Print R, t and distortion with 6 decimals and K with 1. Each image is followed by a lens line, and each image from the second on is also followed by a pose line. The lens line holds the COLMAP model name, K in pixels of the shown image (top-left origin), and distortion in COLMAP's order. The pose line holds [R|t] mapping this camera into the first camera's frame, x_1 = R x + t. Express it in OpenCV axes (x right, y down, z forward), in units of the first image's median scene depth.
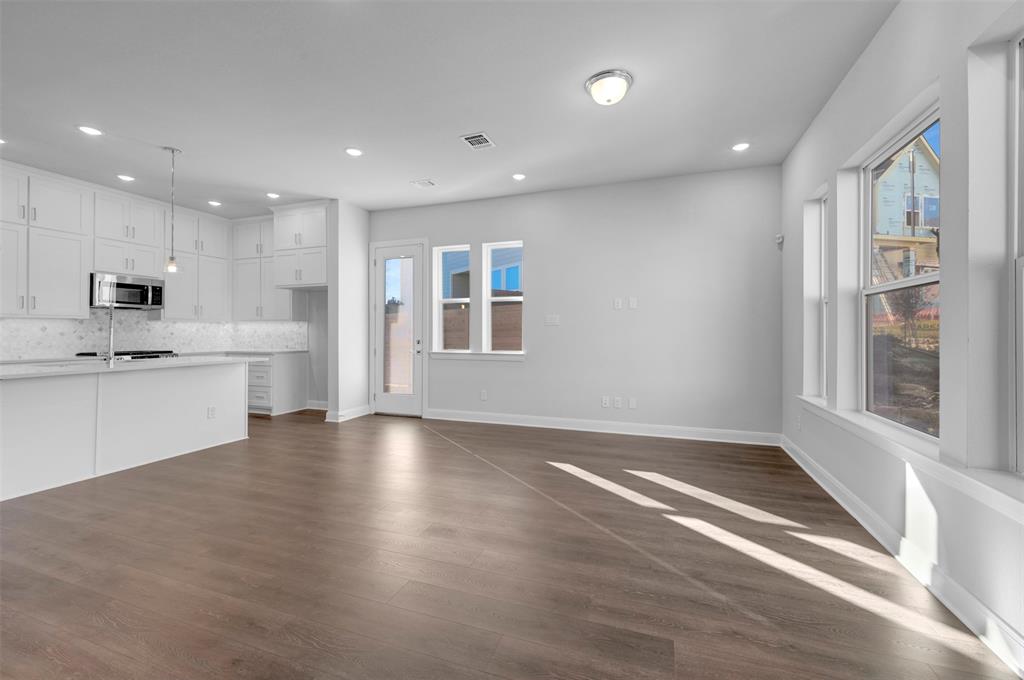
lens RADIAL K [[413.4, 0, 518.0], [0, 413.4, 330.2], [0, 0, 1]] dist [0.000258, -0.000092]
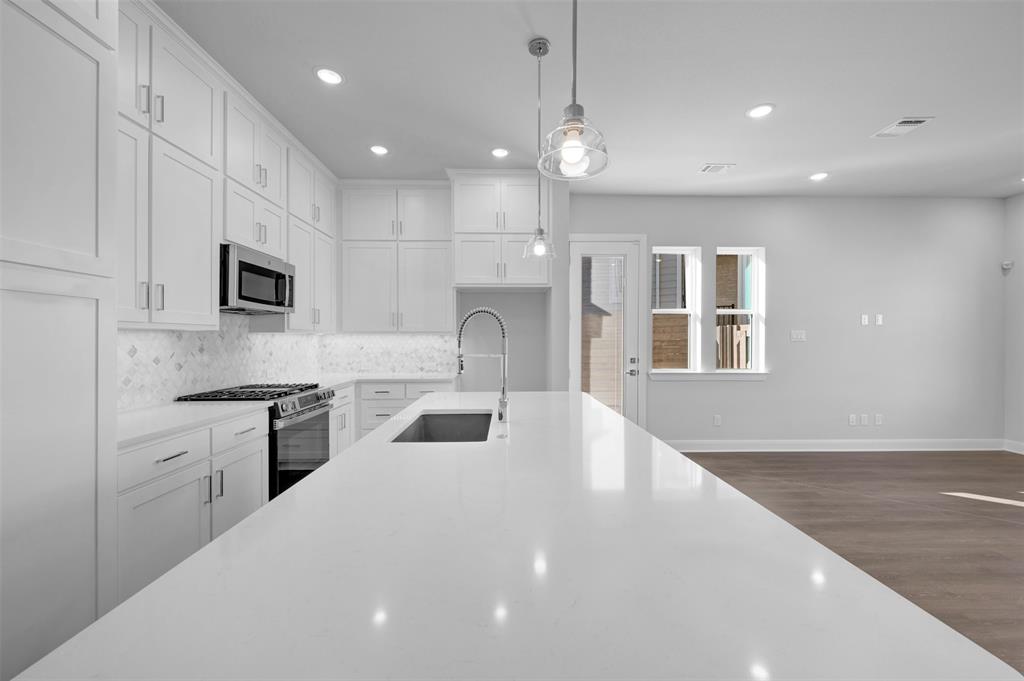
lens RADIAL K [[403.1, 0, 517.2], [0, 403.1, 340.8], [0, 0, 1]] dist [0.000159, -0.000004]
pose [[0.935370, -0.000235, 0.353670, -0.779888], [-0.002650, 0.999967, 0.007673, -0.017824], [-0.353660, -0.008114, 0.935339, 0.349776]]
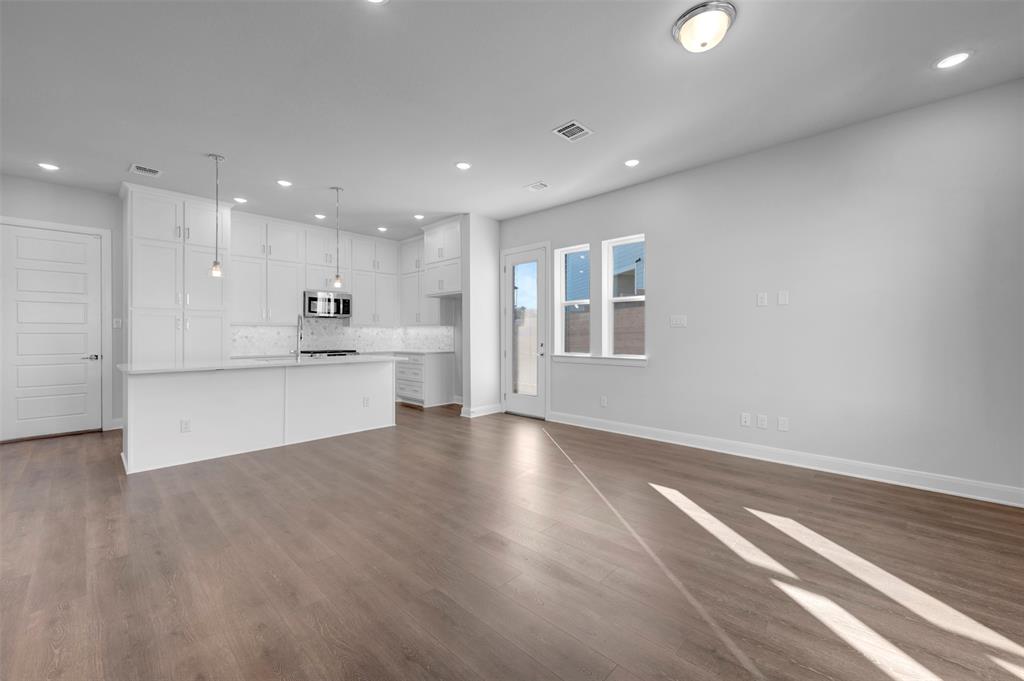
lens RADIAL K [[405.1, 0, 518.1], [0, 405.1, 335.1], [0, 0, 1]] dist [0.002296, -0.000129]
pose [[0.915823, -0.001638, -0.401578, 0.109694], [0.003253, 0.999989, 0.003342, 0.001170], [0.401568, -0.004367, 0.915819, 0.073064]]
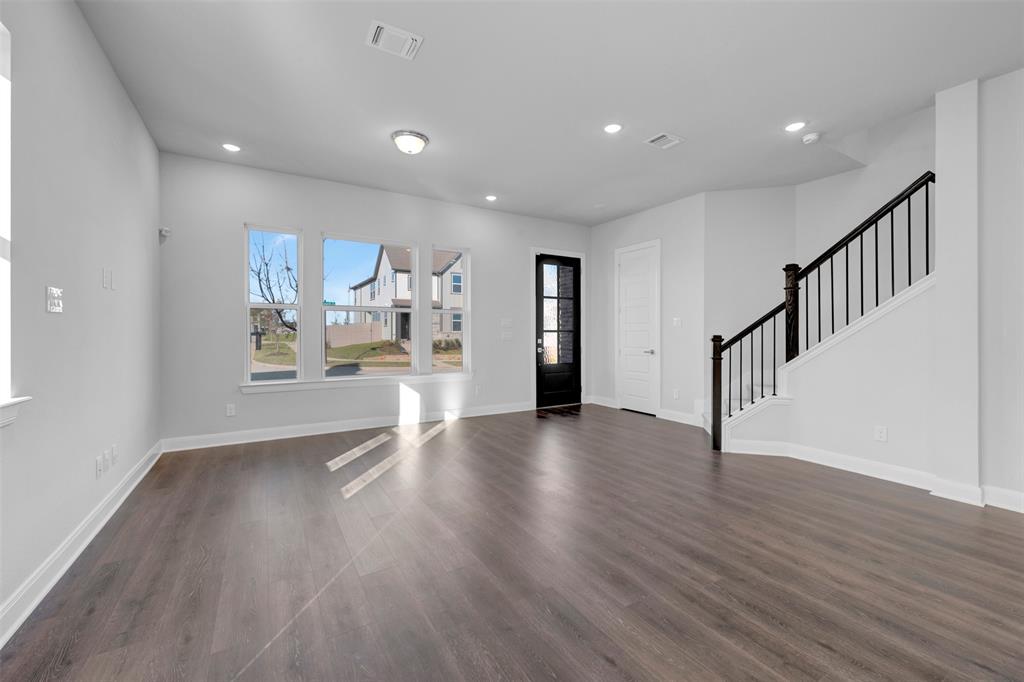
lens RADIAL K [[417.5, 0, 518.1], [0, 417.5, 334.1], [0, 0, 1]] dist [0.000622, 0.000028]
pose [[-0.777564, -0.003789, 0.628793, -0.463073], [-0.006039, 0.999981, -0.001442, 0.005948], [-0.628775, -0.004918, -0.777572, 0.967460]]
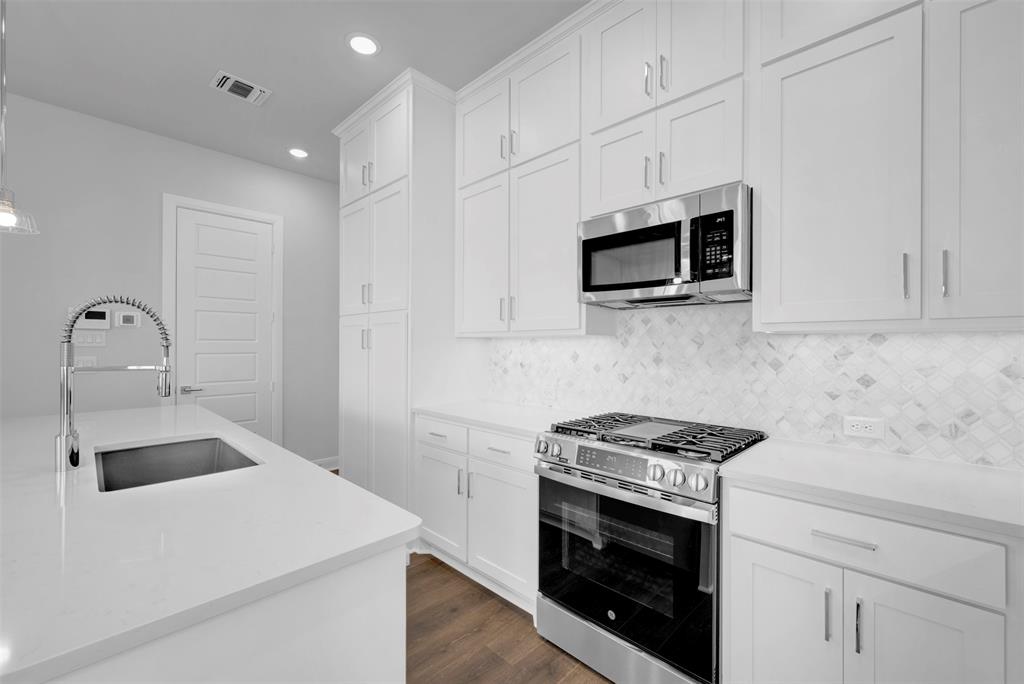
lens RADIAL K [[417.6, 0, 512.0], [0, 417.6, 342.0], [0, 0, 1]] dist [0.001567, 0.000040]
pose [[-0.420769, -0.006980, -0.907141, -0.559054], [0.000436, 0.999969, -0.007897, -0.015505], [0.907168, -0.003718, -0.420752, 1.002640]]
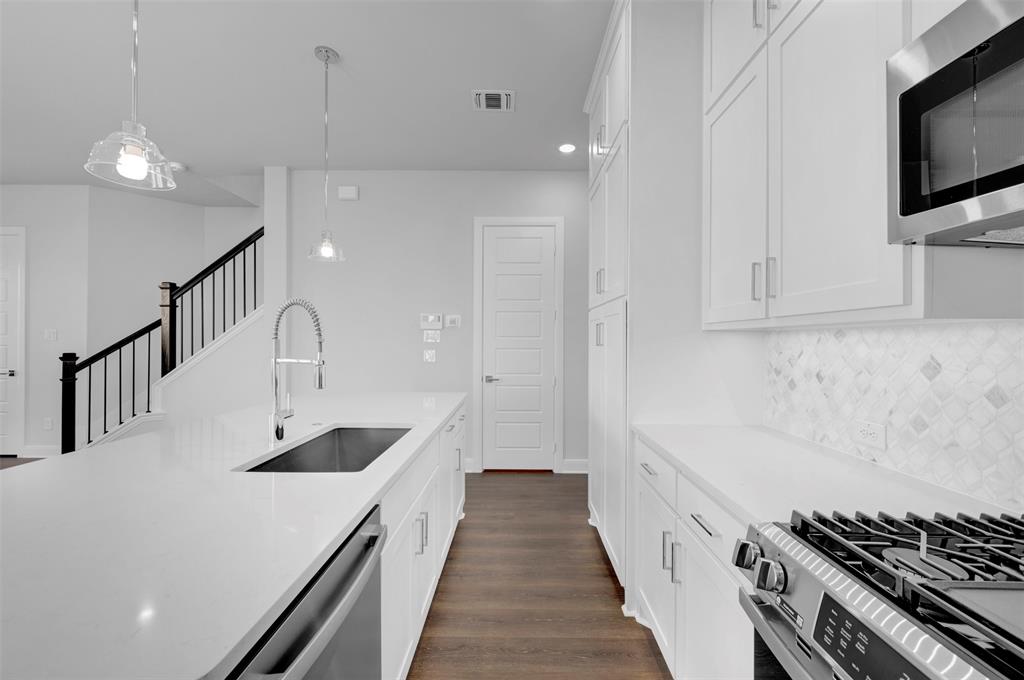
lens RADIAL K [[411.1, 0, 515.5], [0, 411.1, 339.2], [0, 0, 1]] dist [0.000762, 0.000078]
pose [[-0.945933, -0.003588, -0.324343, -0.732562], [-0.001950, 0.999984, -0.005374, -0.015789], [0.324357, -0.004451, -0.945924, 1.002720]]
